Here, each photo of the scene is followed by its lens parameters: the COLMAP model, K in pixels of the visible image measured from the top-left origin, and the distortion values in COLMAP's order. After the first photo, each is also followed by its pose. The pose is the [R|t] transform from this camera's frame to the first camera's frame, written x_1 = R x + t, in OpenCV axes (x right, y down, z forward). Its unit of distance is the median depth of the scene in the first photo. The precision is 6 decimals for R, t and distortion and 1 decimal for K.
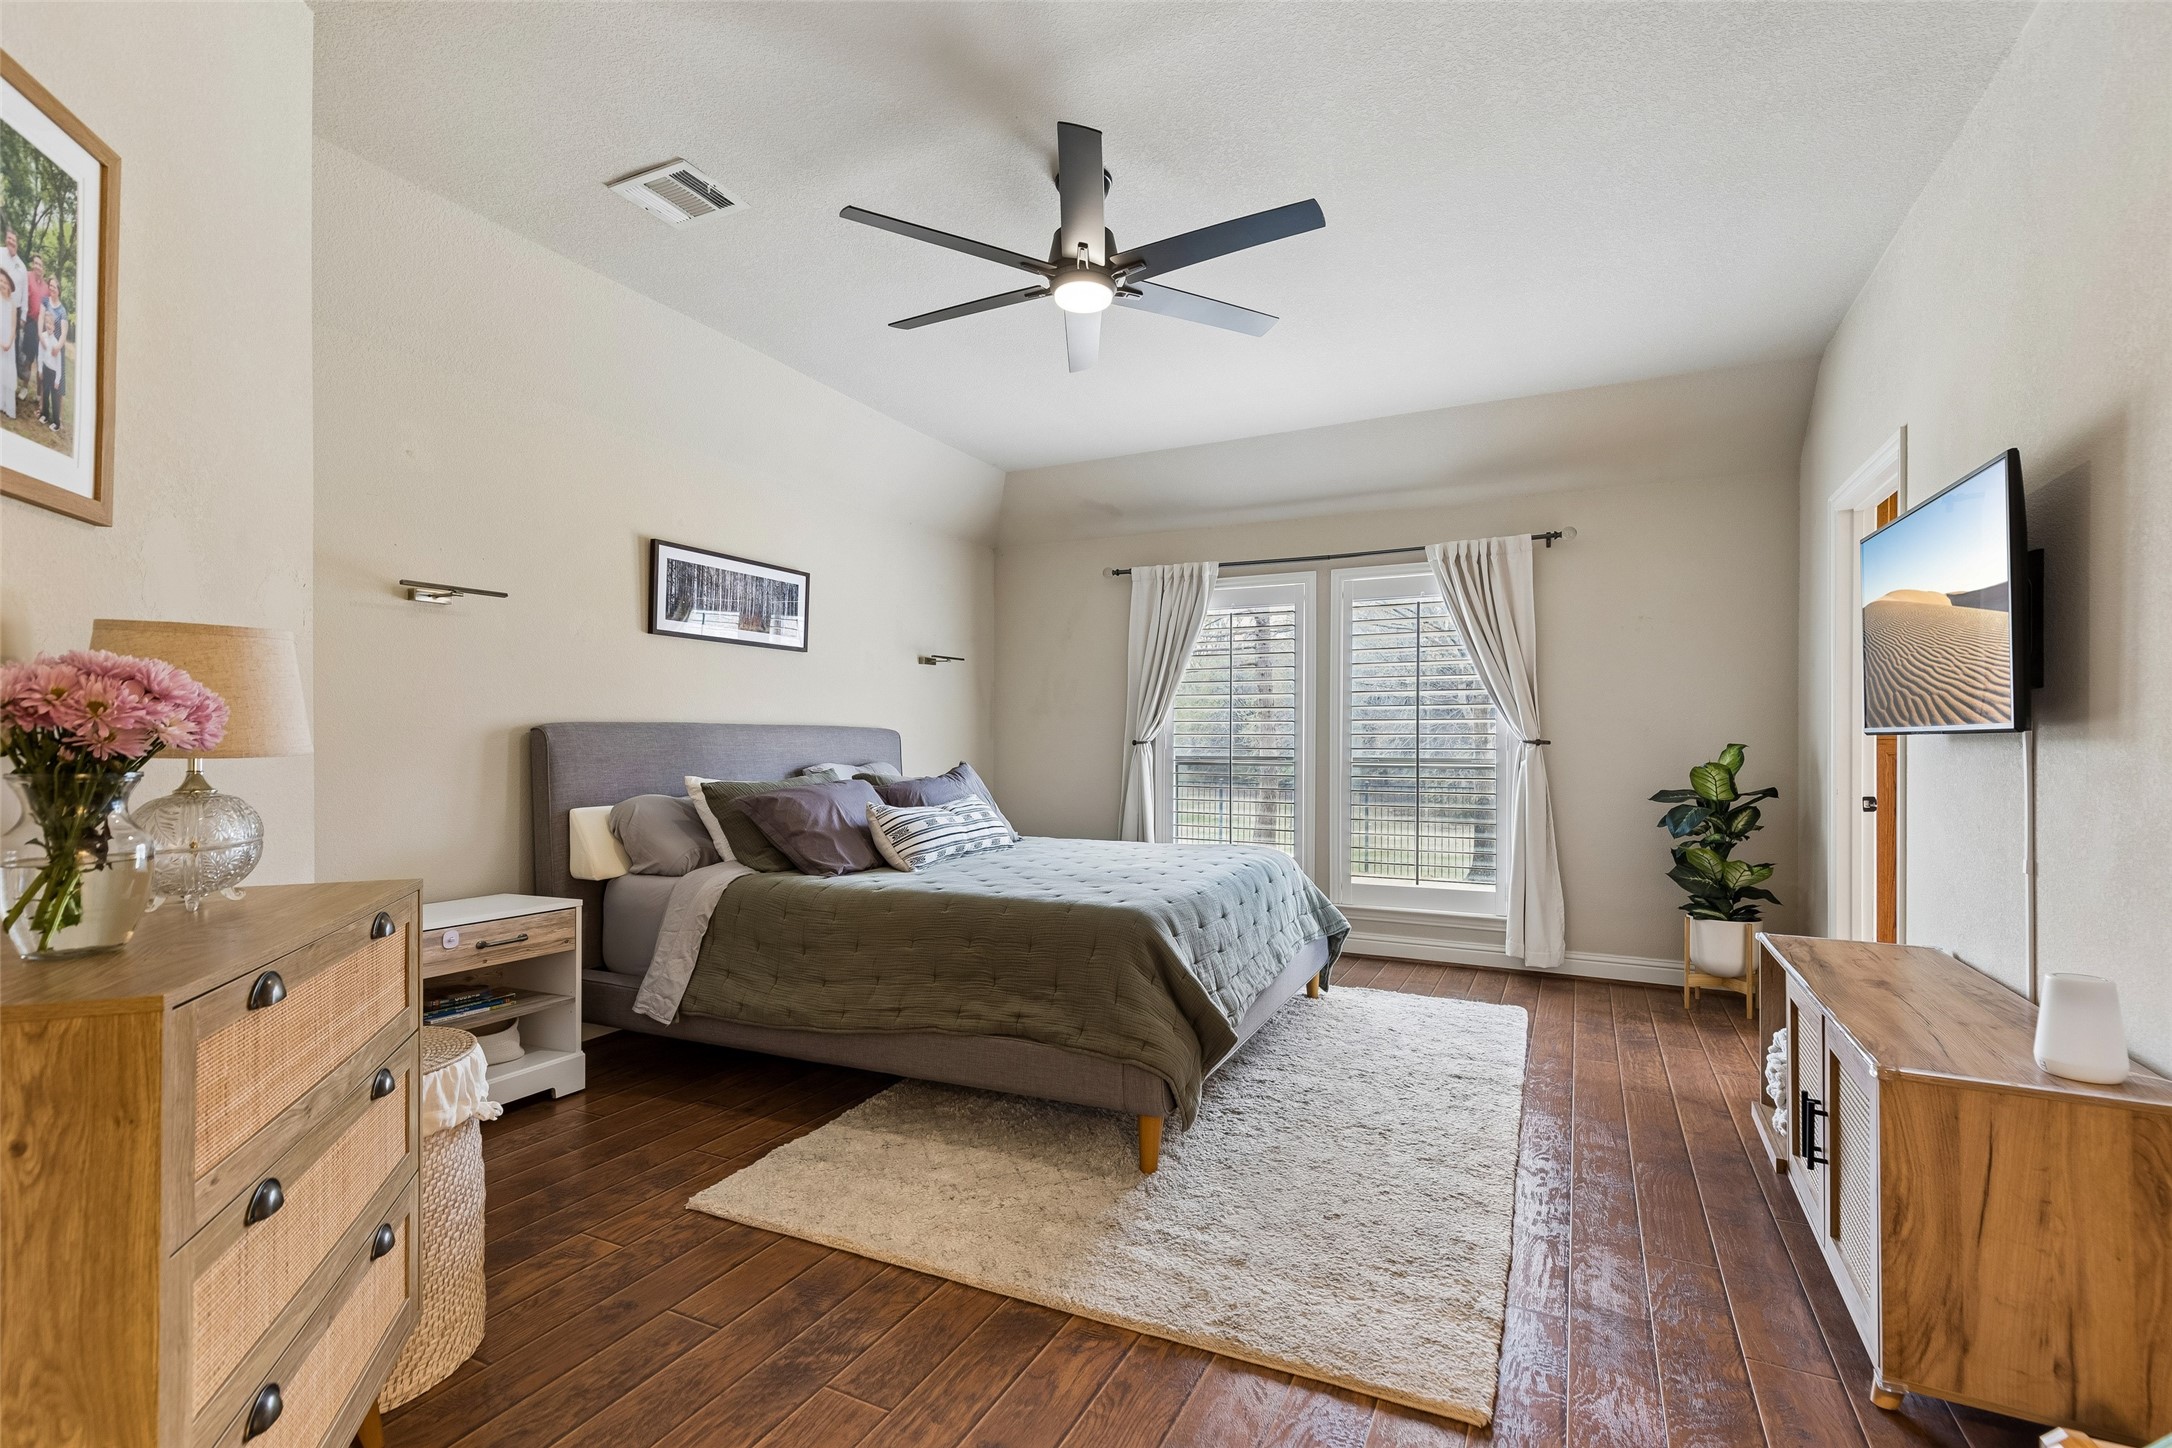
lens RADIAL K [[989.3, 0, 1085.3], [0, 989.3, 737.6], [0, 0, 1]] dist [0.005484, 0.000590]
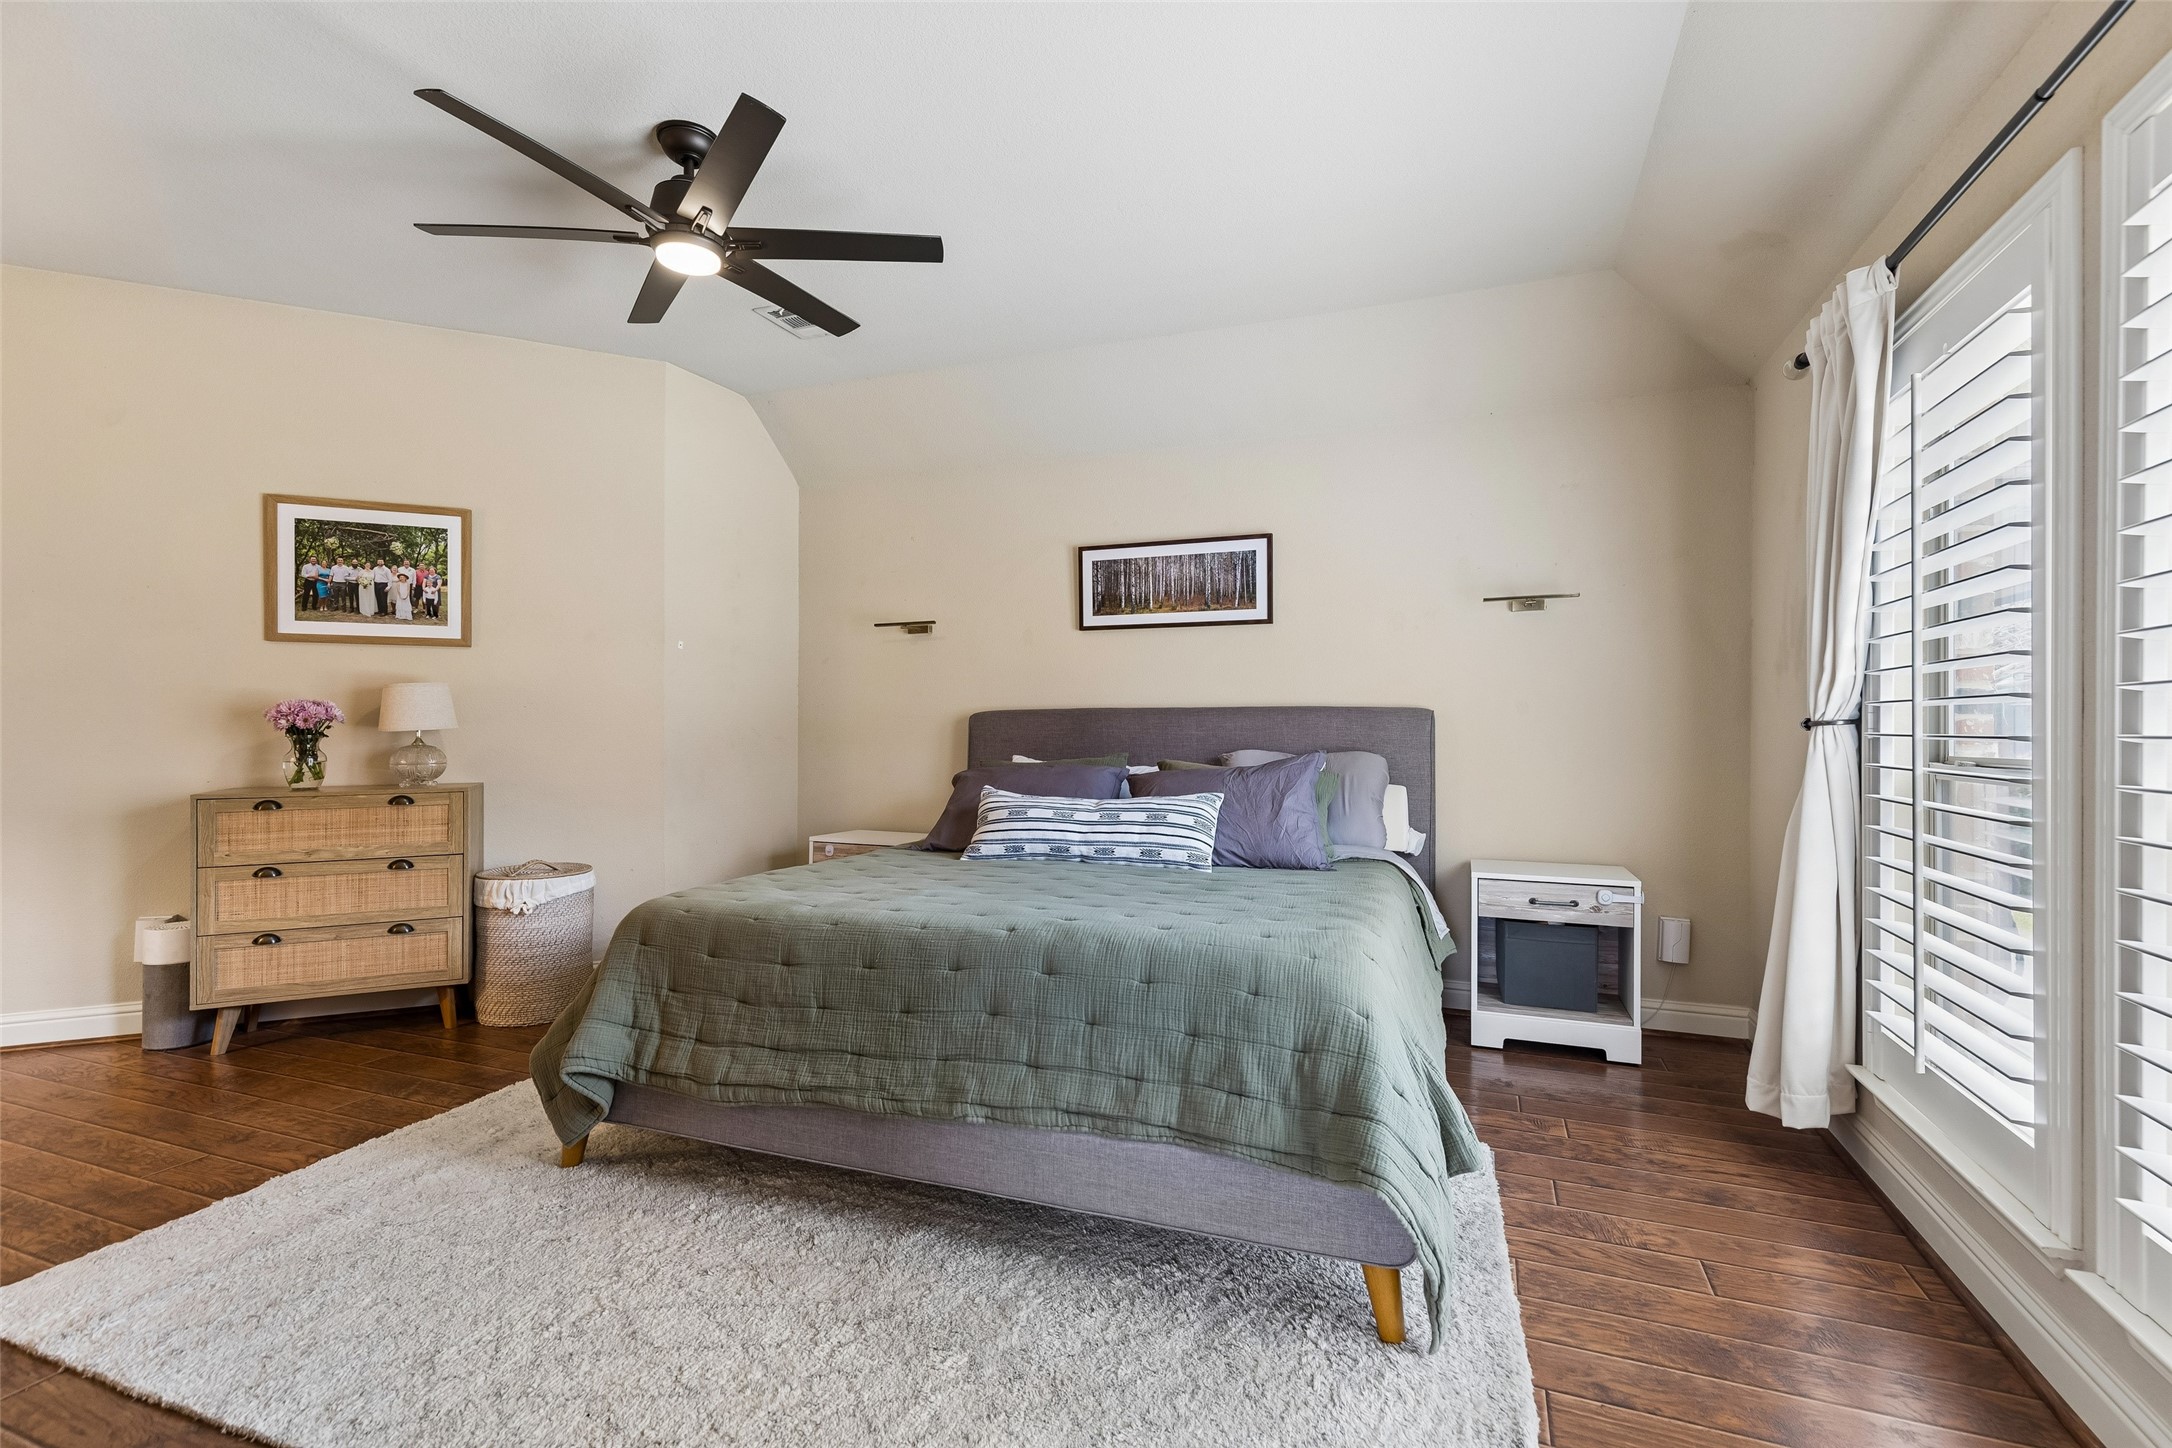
lens RADIAL K [[989.3, 0, 1089.3], [0, 989.3, 721.3], [0, 0, 1]] dist [0.005484, 0.000590]
pose [[0.099185, -0.006906, -0.995045, 0.687905], [0.006724, 0.999958, -0.006270, 0.006282], [0.995046, -0.006069, 0.099227, 0.887736]]
